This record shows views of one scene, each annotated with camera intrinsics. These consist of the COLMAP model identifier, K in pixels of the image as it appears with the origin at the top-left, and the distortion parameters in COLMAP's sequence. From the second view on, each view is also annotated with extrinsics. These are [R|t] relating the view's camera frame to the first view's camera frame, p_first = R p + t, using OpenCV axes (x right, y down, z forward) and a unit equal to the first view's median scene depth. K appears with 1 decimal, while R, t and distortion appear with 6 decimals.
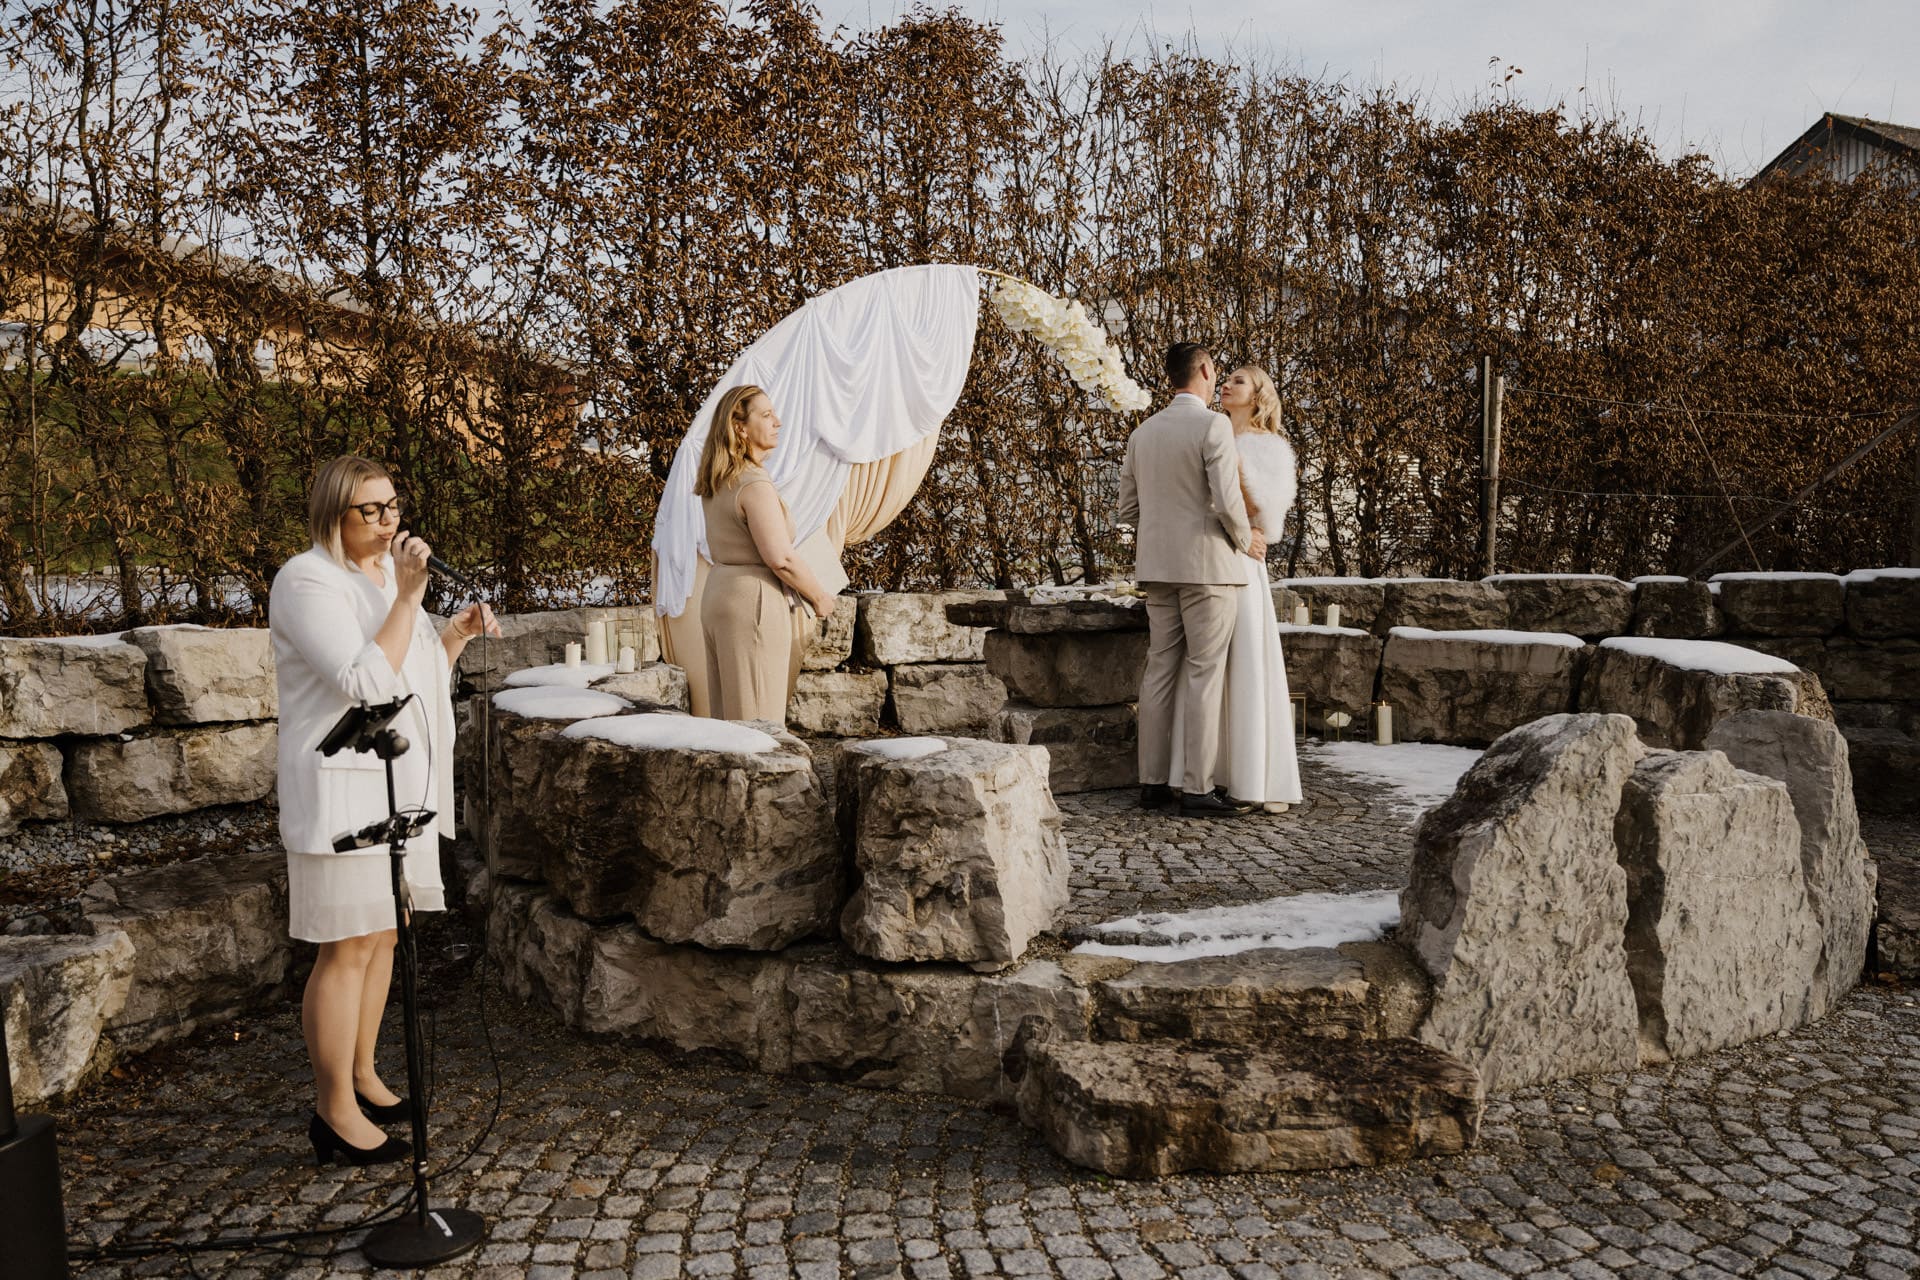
lens RADIAL K [[1597.8, 0, 950.0], [0, 1597.8, 636.7], [0, 0, 1]] dist [-0.001759, -0.001952]
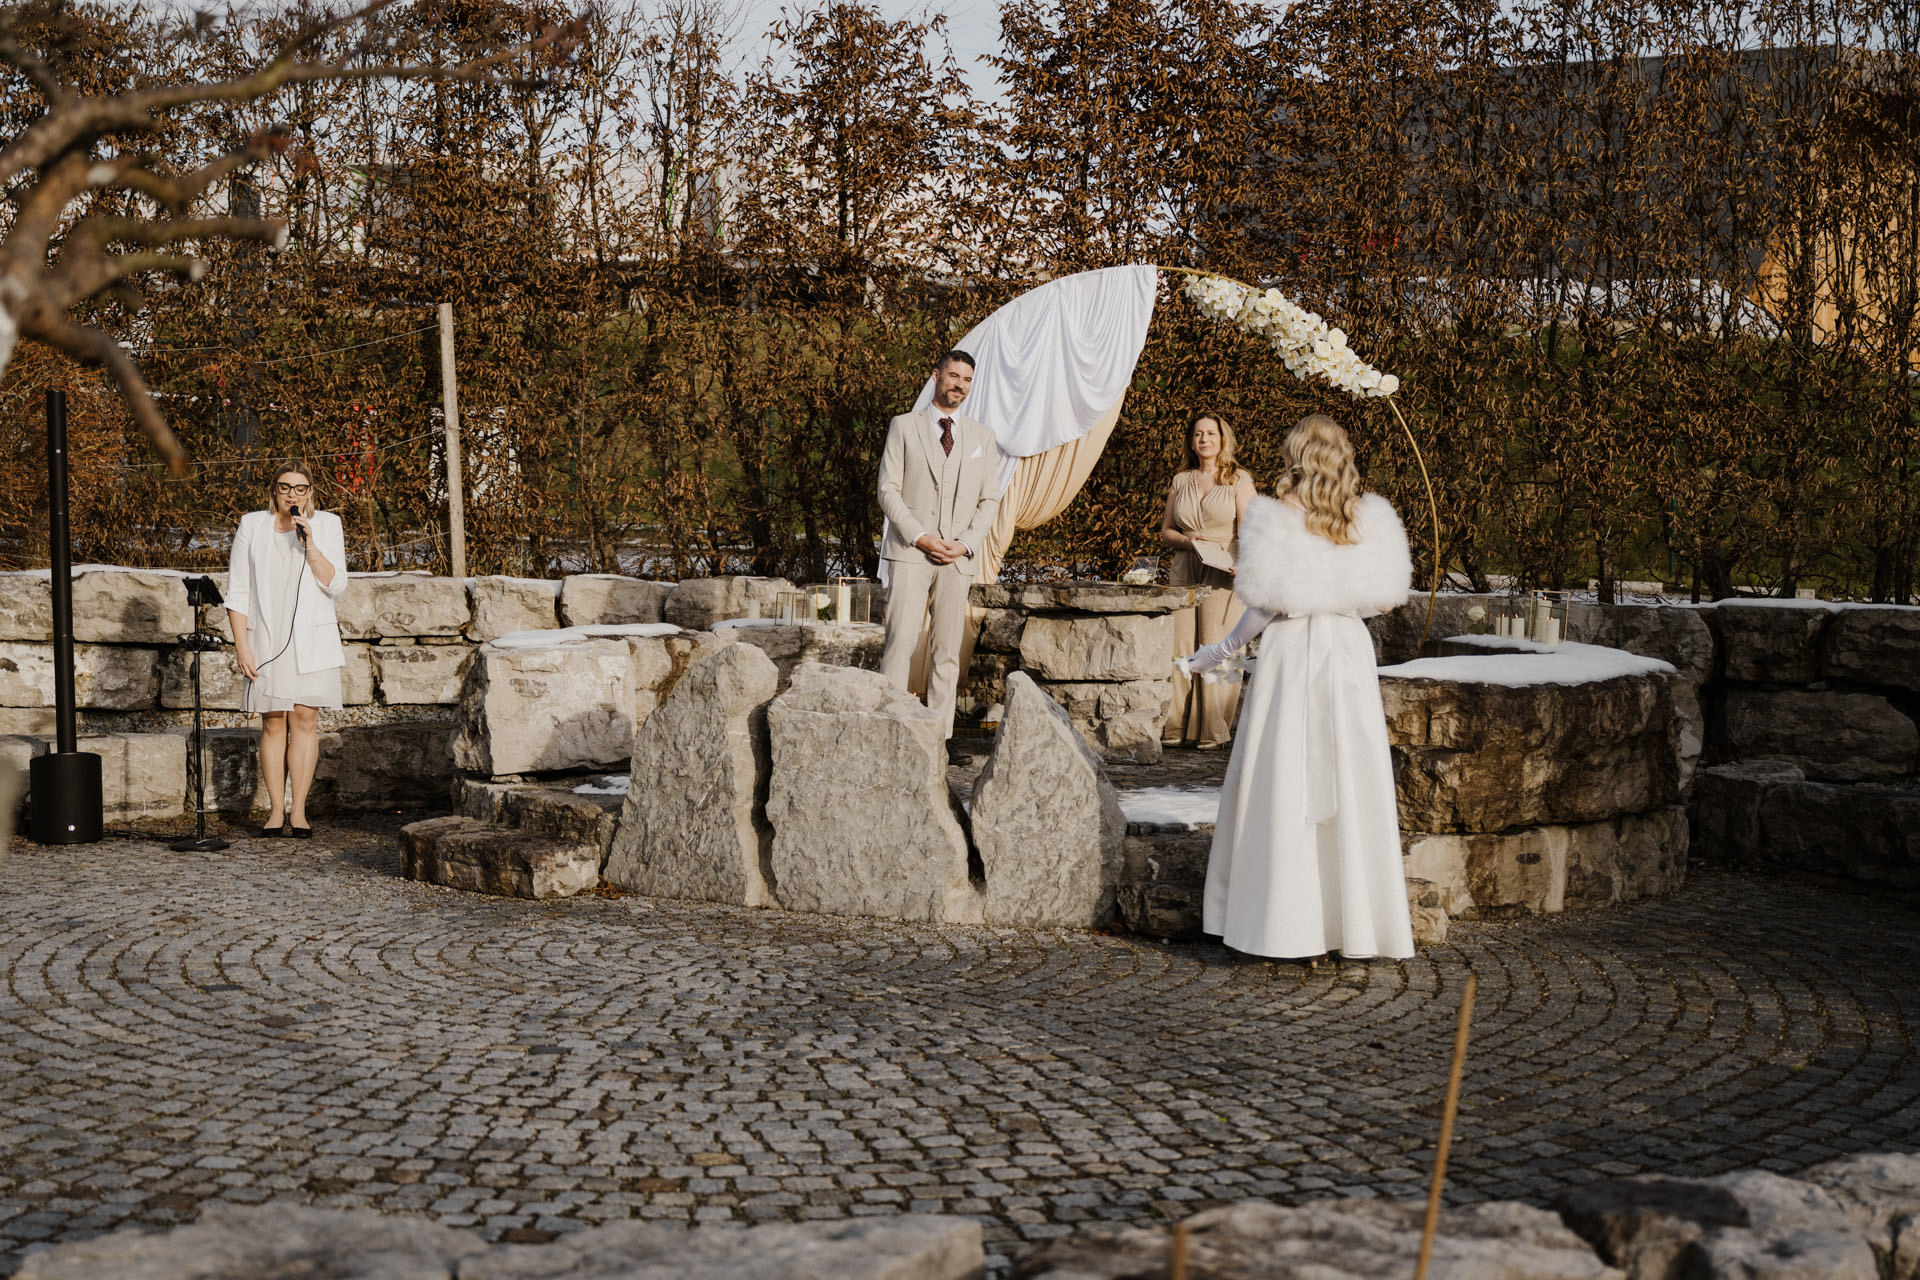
lens RADIAL K [[2650.9, 0, 926.4], [0, 2650.9, 728.6], [0, 0, 1]] dist [0.003867, 0.000000]
pose [[0.607145, 0.079301, -0.790624, 1.534565], [-0.079567, 0.996074, 0.038806, 0.013666], [0.790597, 0.039346, 0.611071, -0.175376]]
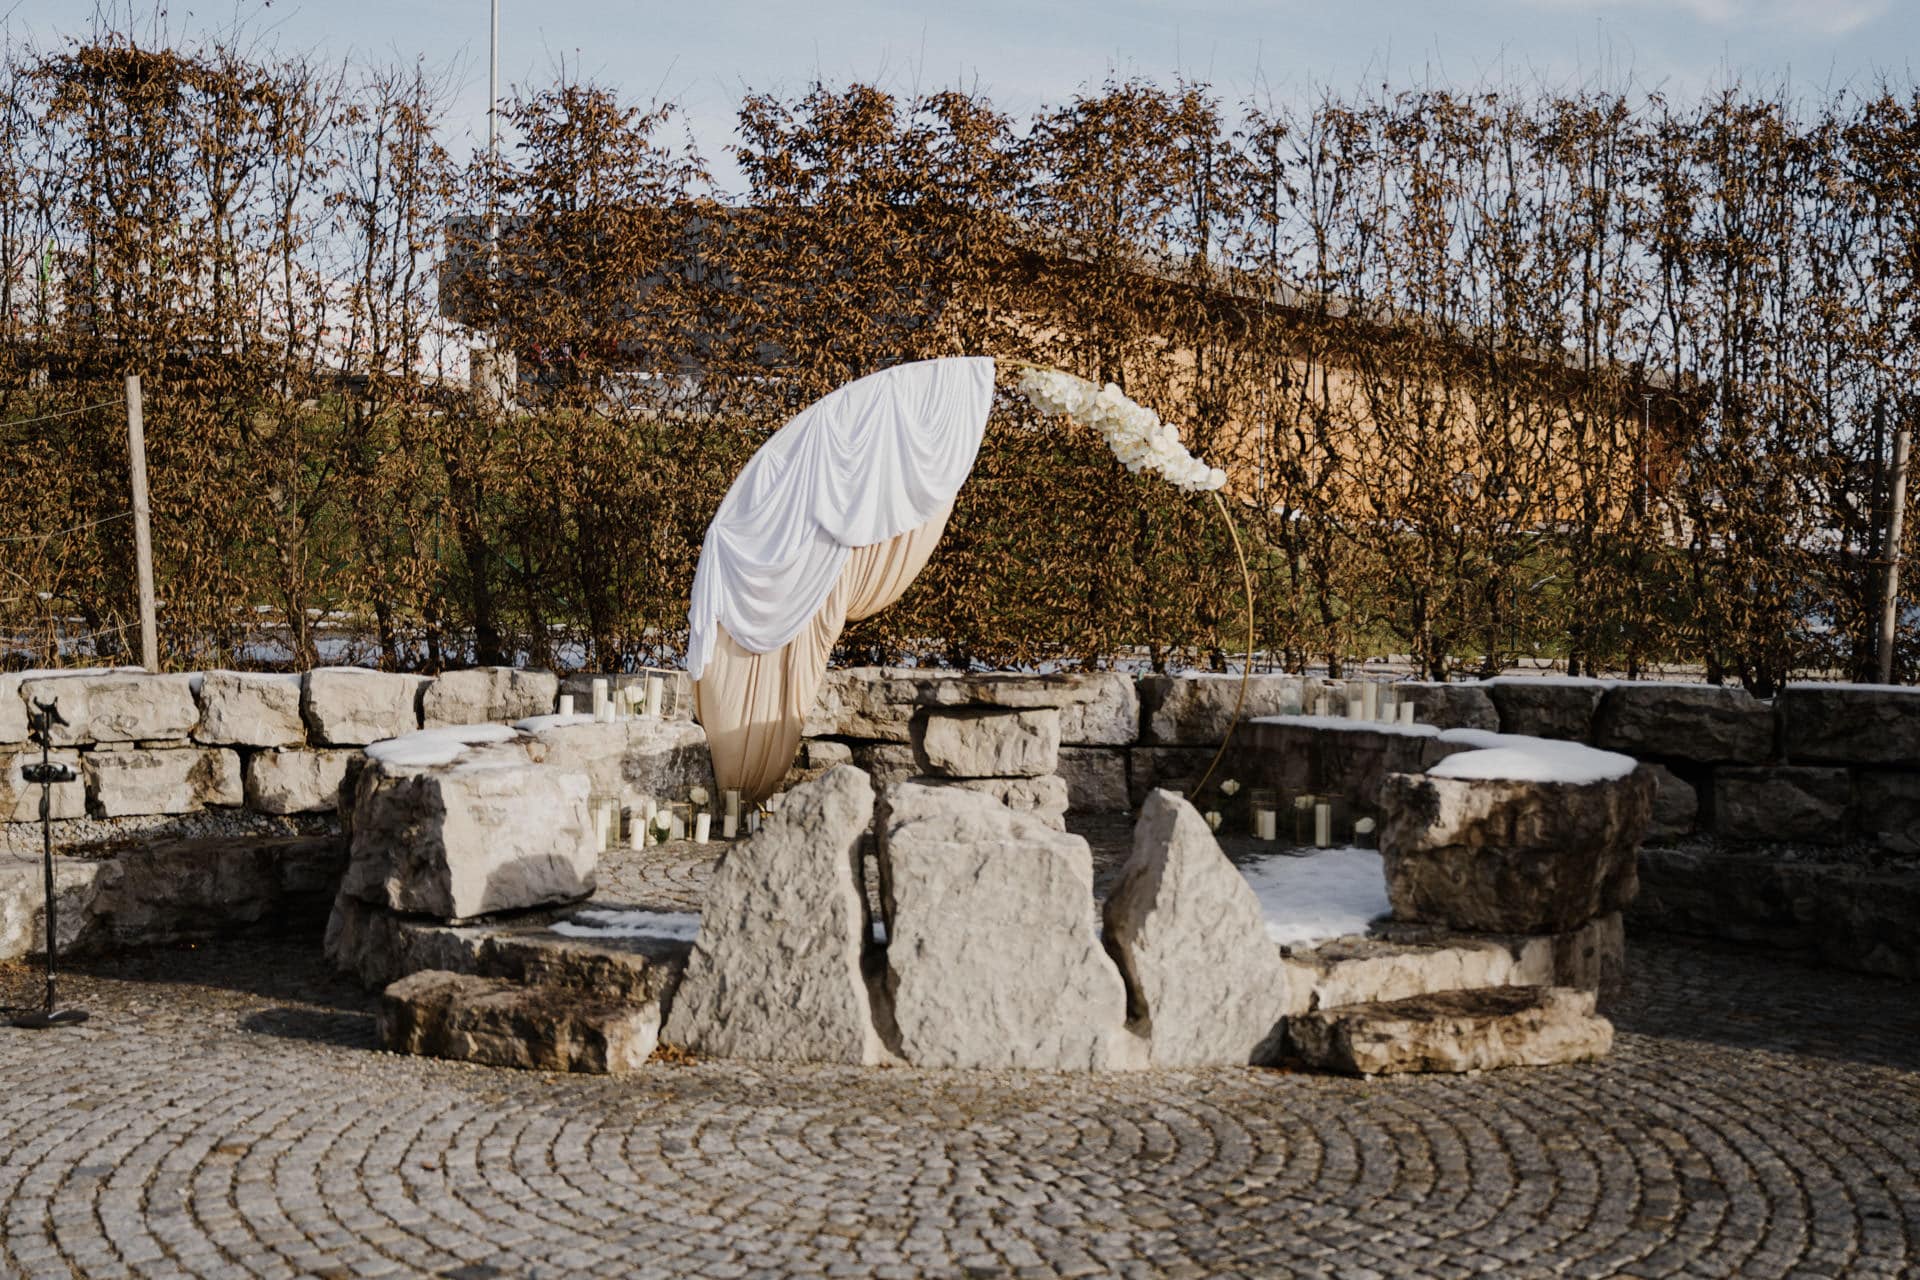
lens RADIAL K [[2212.0, 0, 975.7], [0, 2212.0, 650.9], [0, 0, 1]] dist [0.004818, 0.000000]
pose [[0.846621, 0.031607, -0.531258, 0.918252], [-0.056365, 0.997946, -0.030451, 0.004194], [0.529204, 0.055725, 0.846663, -0.252206]]
